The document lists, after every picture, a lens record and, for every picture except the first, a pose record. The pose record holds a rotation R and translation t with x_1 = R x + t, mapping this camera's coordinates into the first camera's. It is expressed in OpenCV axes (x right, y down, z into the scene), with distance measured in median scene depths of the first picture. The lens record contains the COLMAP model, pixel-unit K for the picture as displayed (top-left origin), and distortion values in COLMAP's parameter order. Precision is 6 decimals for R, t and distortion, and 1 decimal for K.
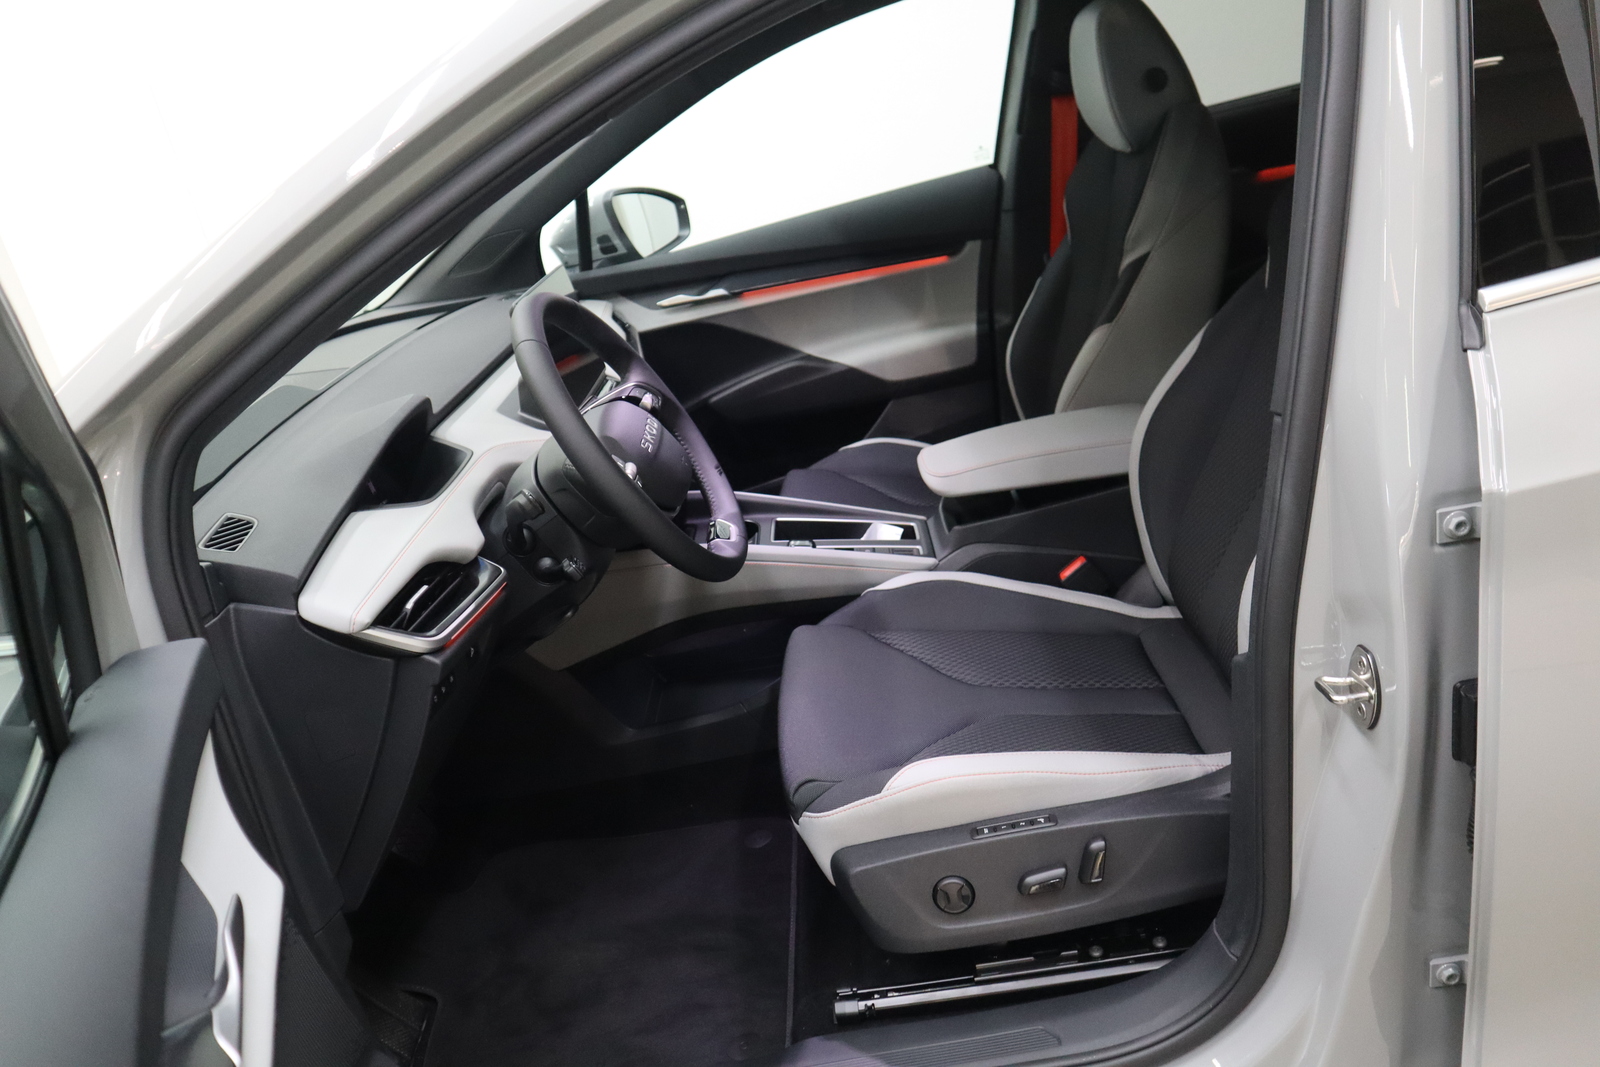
lens RADIAL K [[1237.1, 0, 800.0], [0, 1237.1, 533.5], [0, 0, 1]] dist [-0.006609, -0.003726]
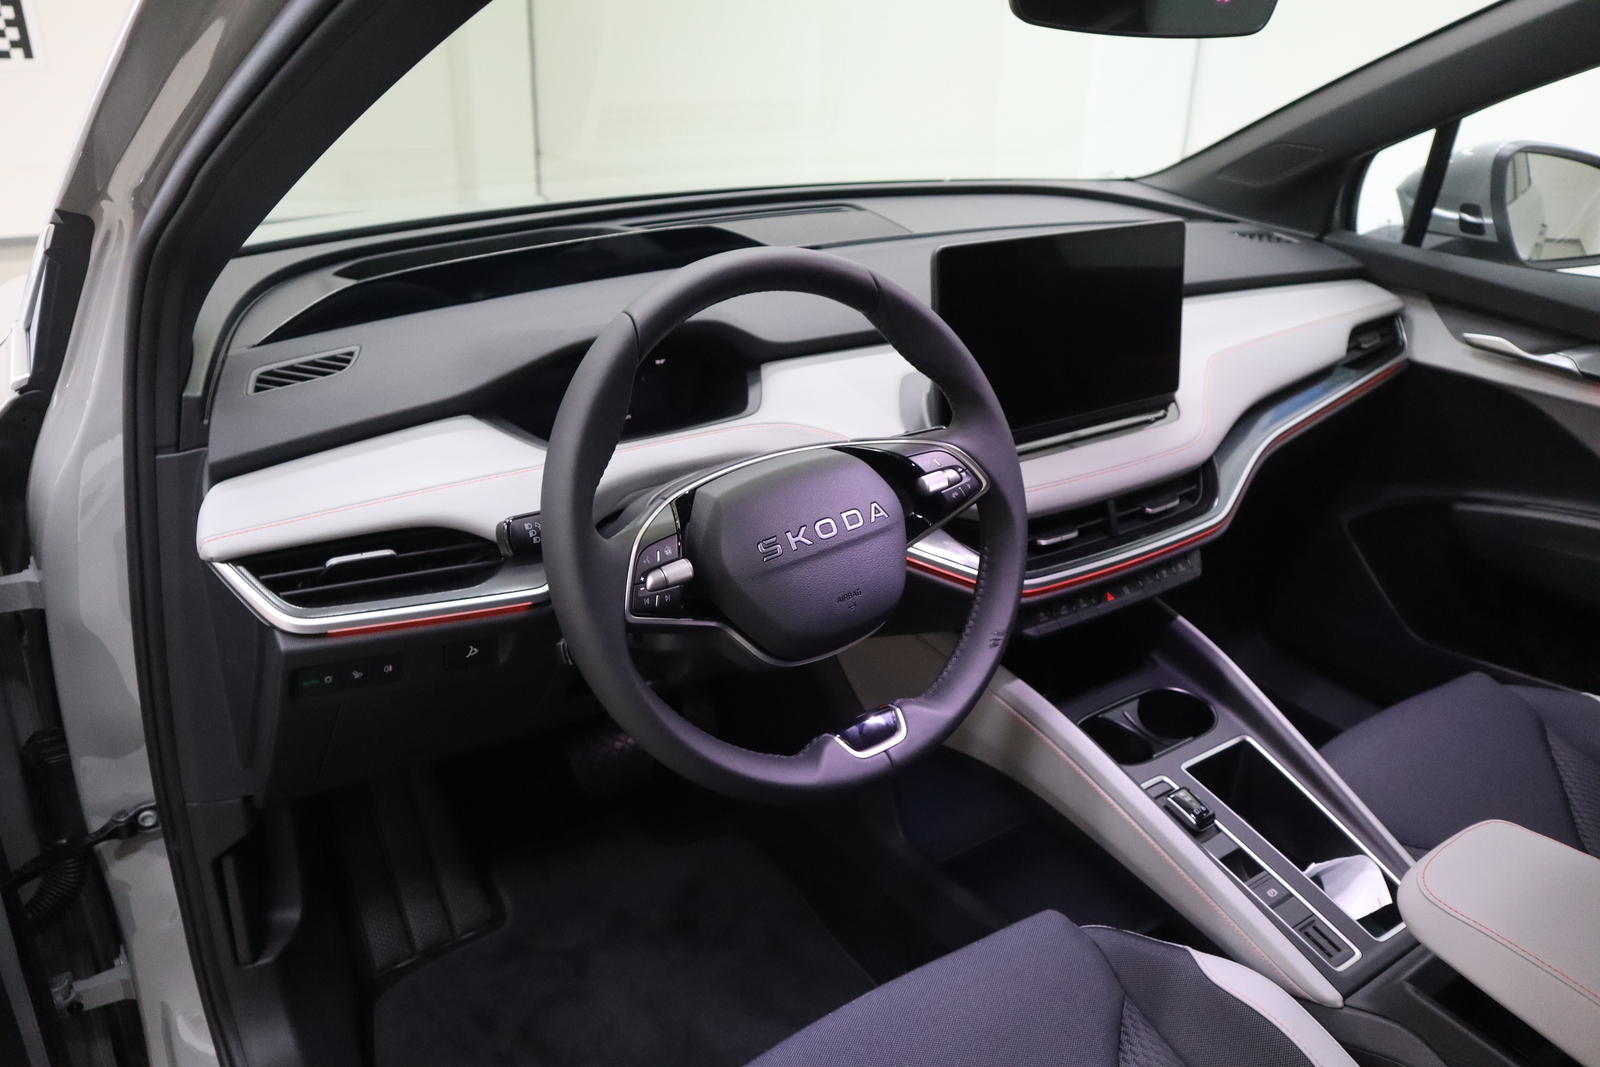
lens RADIAL K [[1237.1, 0, 800.0], [0, 1237.1, 533.5], [0, 0, 1]] dist [-0.006609, -0.003726]
pose [[0.557005, 0.545618, -0.626136, 0.155502], [-0.440876, 0.833177, 0.333835, -0.169412], [0.703828, 0.090100, 0.704633, 0.334227]]
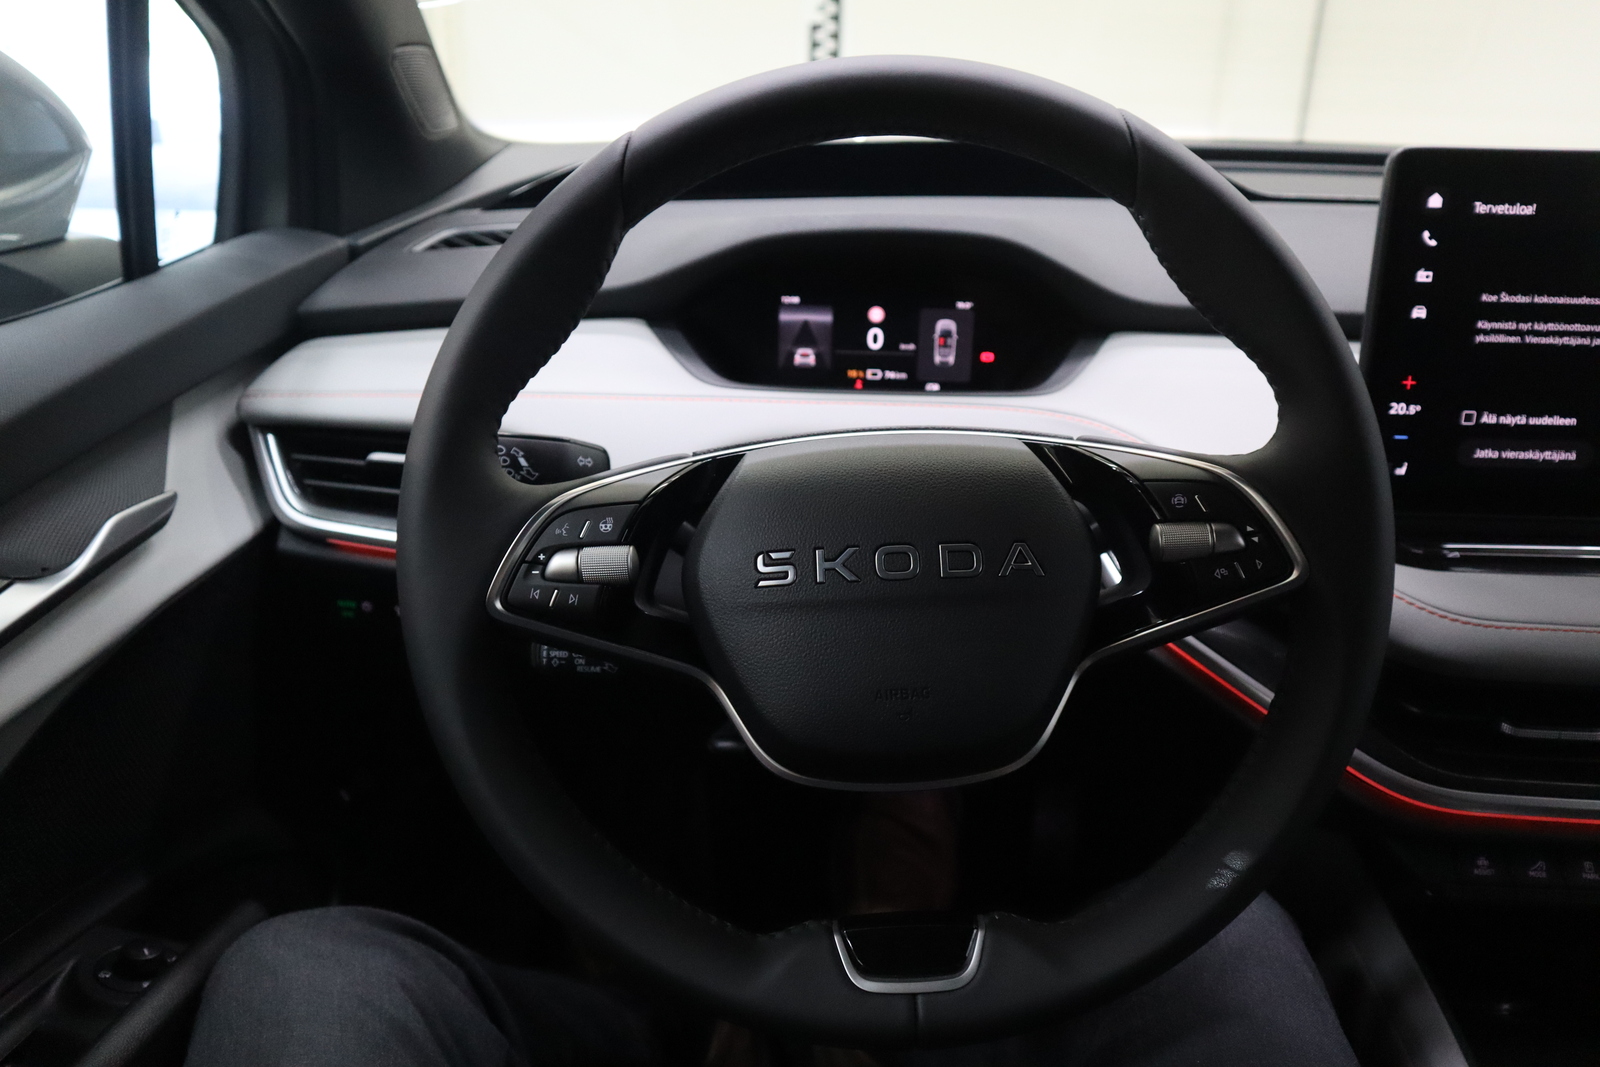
lens RADIAL K [[1237.1, 0, 800.0], [0, 1237.1, 533.5], [0, 0, 1]] dist [-0.006609, -0.003726]
pose [[0.007530, 0.593907, -0.804498, 0.089679], [-0.399845, 0.739194, 0.541955, -0.157074], [0.916552, 0.317594, 0.243037, 0.525143]]
